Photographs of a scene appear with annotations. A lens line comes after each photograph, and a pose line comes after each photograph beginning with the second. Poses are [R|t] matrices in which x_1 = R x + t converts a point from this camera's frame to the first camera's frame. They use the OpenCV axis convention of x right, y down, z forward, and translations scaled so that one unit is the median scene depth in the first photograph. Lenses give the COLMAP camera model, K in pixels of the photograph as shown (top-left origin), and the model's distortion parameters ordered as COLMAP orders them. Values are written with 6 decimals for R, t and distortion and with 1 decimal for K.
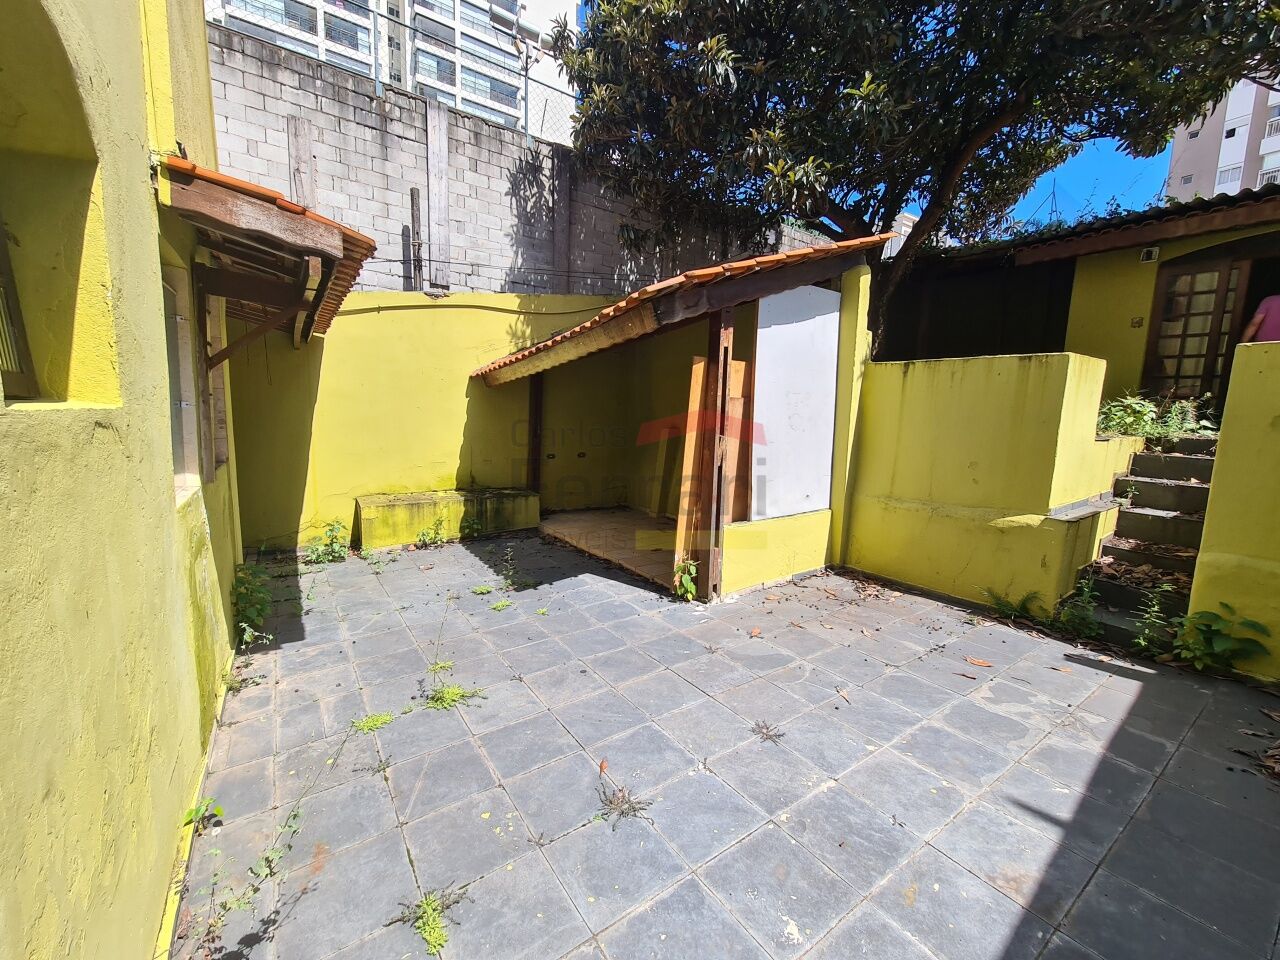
lens RADIAL K [[521.0, 0, 643.7], [0, 521.0, 481.6], [0, 0, 1]] dist [-0.002068, -0.000462]
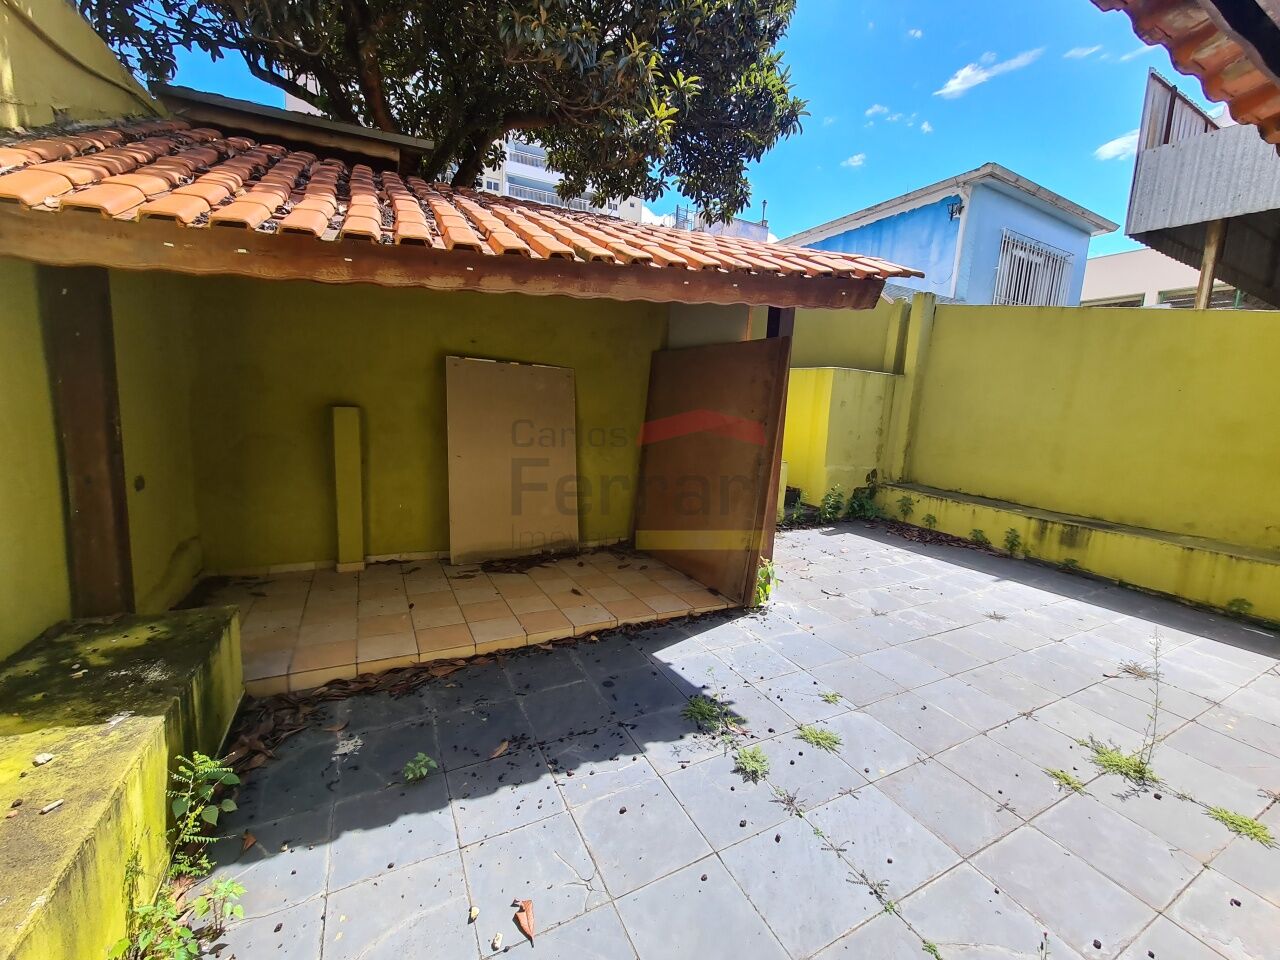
lens RADIAL K [[518.1, 0, 640.0], [0, 518.1, 480.0], [0, 0, 1]] dist [-0.000681, -0.001321]
pose [[0.136122, -0.159464, 0.977774, -0.811016], [0.090401, 0.984842, 0.148031, -0.144665], [-0.986559, 0.068241, 0.148474, 1.081272]]
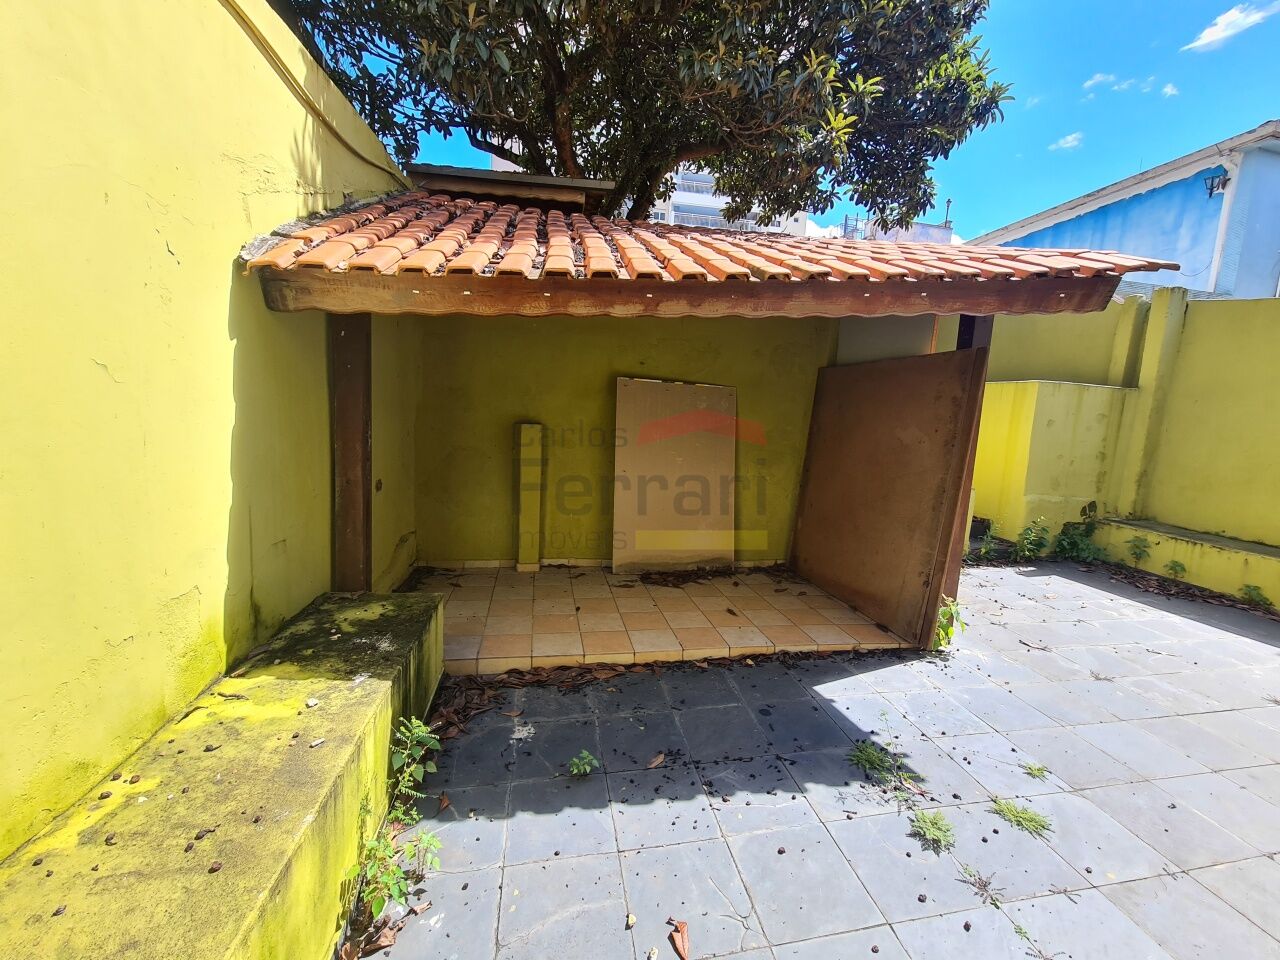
lens RADIAL K [[516.9, 0, 643.1], [0, 516.9, 479.0], [0, 0, 1]] dist [0.001255, -0.002227]
pose [[0.411093, -0.115324, 0.904269, -0.814577], [0.084716, 0.992506, 0.088064, -0.147149], [-0.907649, 0.040404, 0.417782, 1.096204]]
